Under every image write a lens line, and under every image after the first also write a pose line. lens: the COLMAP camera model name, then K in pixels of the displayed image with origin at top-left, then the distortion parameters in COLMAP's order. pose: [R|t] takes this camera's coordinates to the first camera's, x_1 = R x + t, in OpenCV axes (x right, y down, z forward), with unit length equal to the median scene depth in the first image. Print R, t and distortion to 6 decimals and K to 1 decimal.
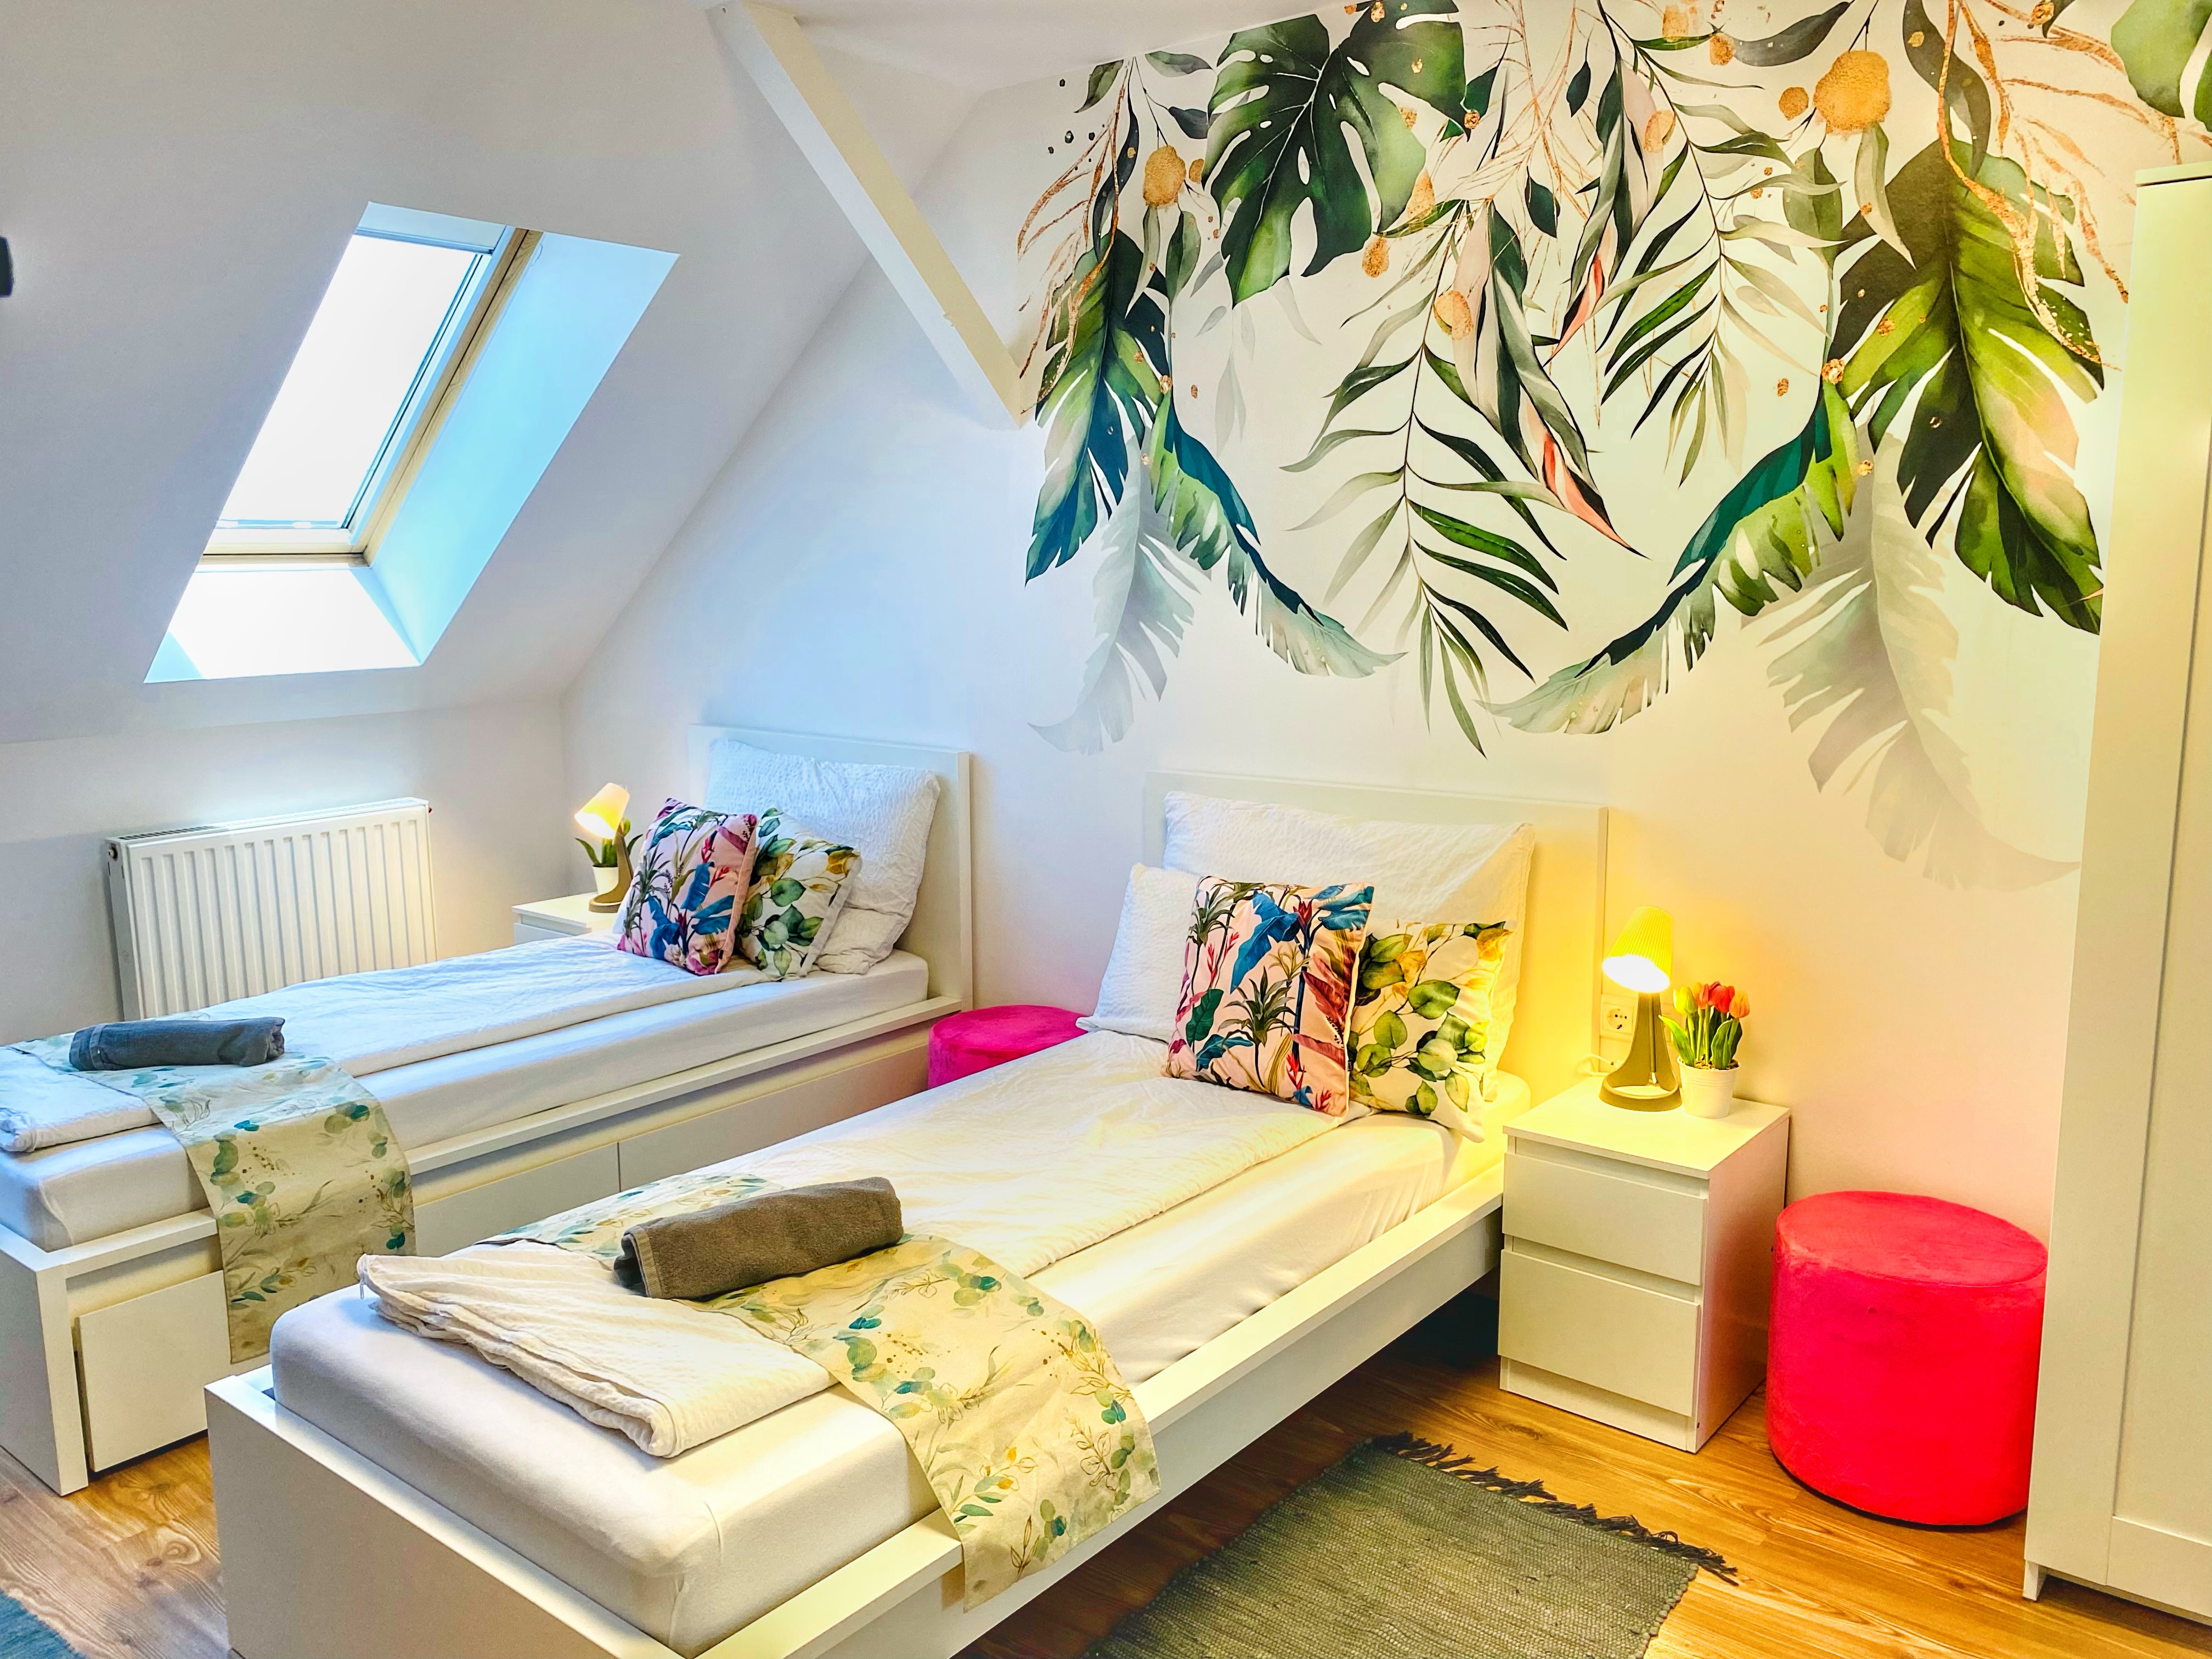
lens RADIAL K [[1668.4, 0, 1110.3], [0, 1668.4, 831.0], [0, 0, 1]] dist [0.009698, -0.008386]
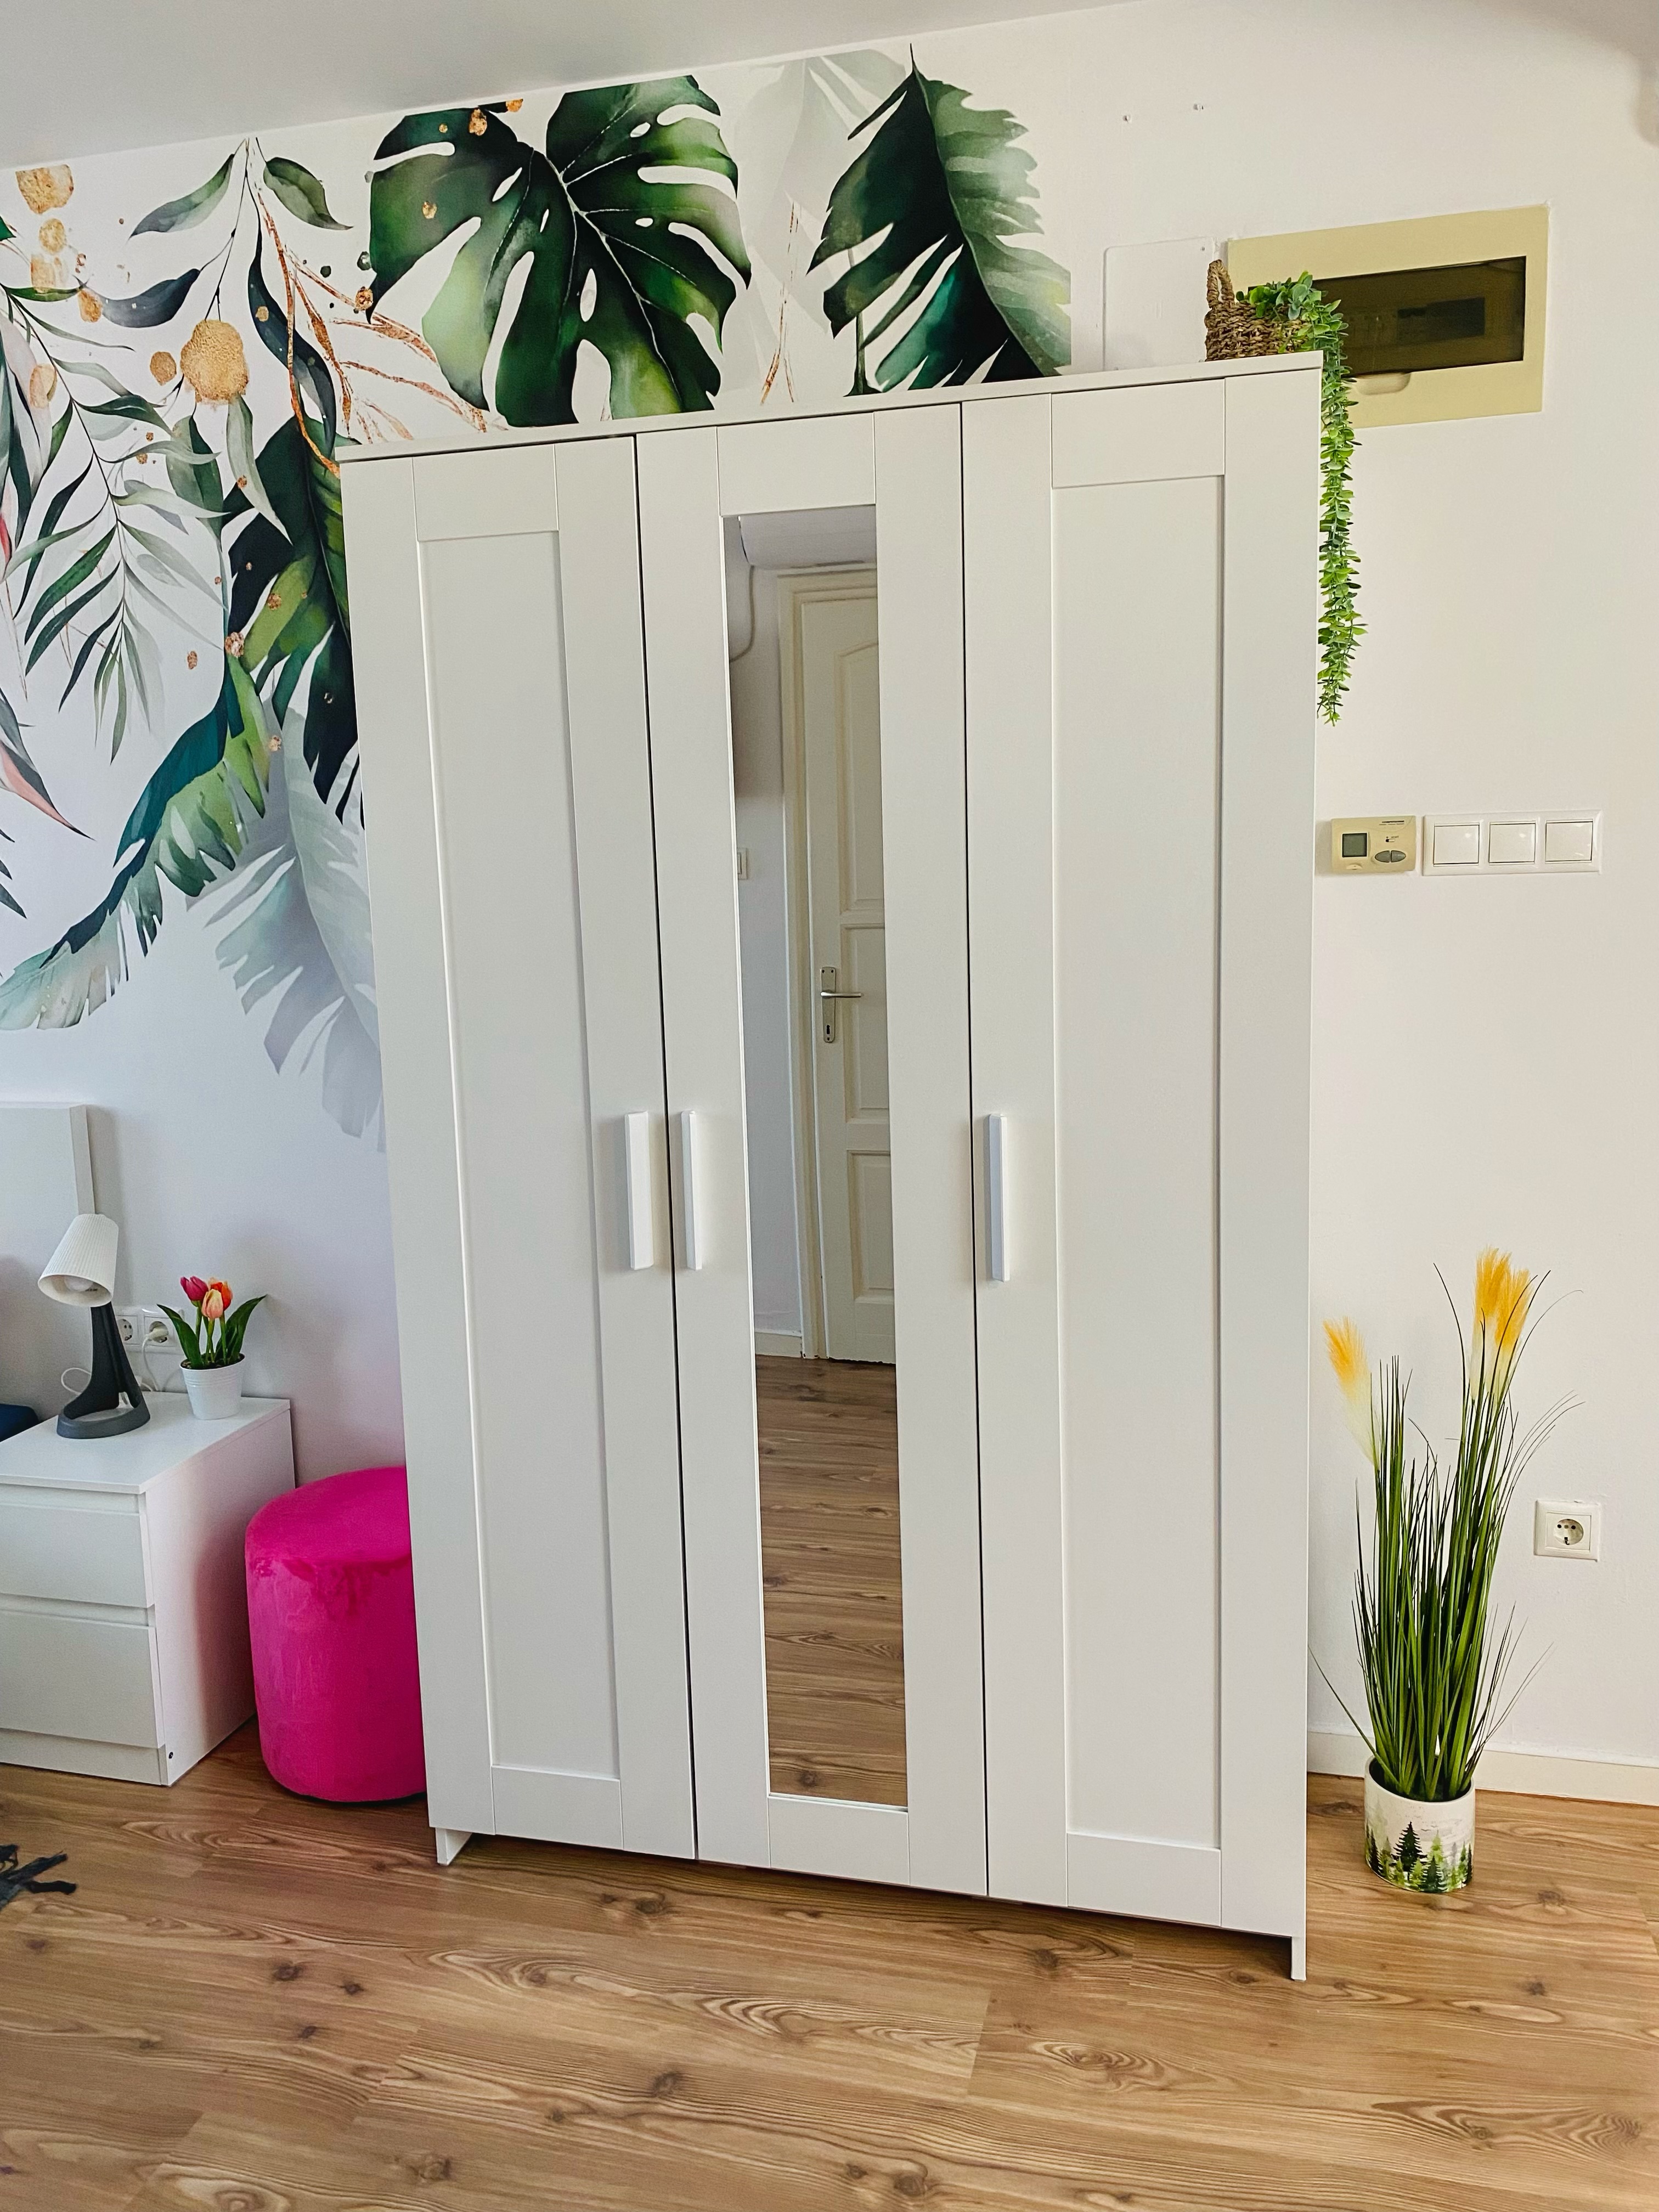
lens RADIAL K [[1668.4, 0, 818.6], [0, 1668.4, 1087.0], [0, 0, 1]] dist [0.009698, -0.008386]
pose [[0.909689, -0.070494, 0.409262, 0.321858], [0.083056, 0.996460, -0.012975, 0.023829], [-0.406899, 0.045795, 0.912324, -0.019730]]
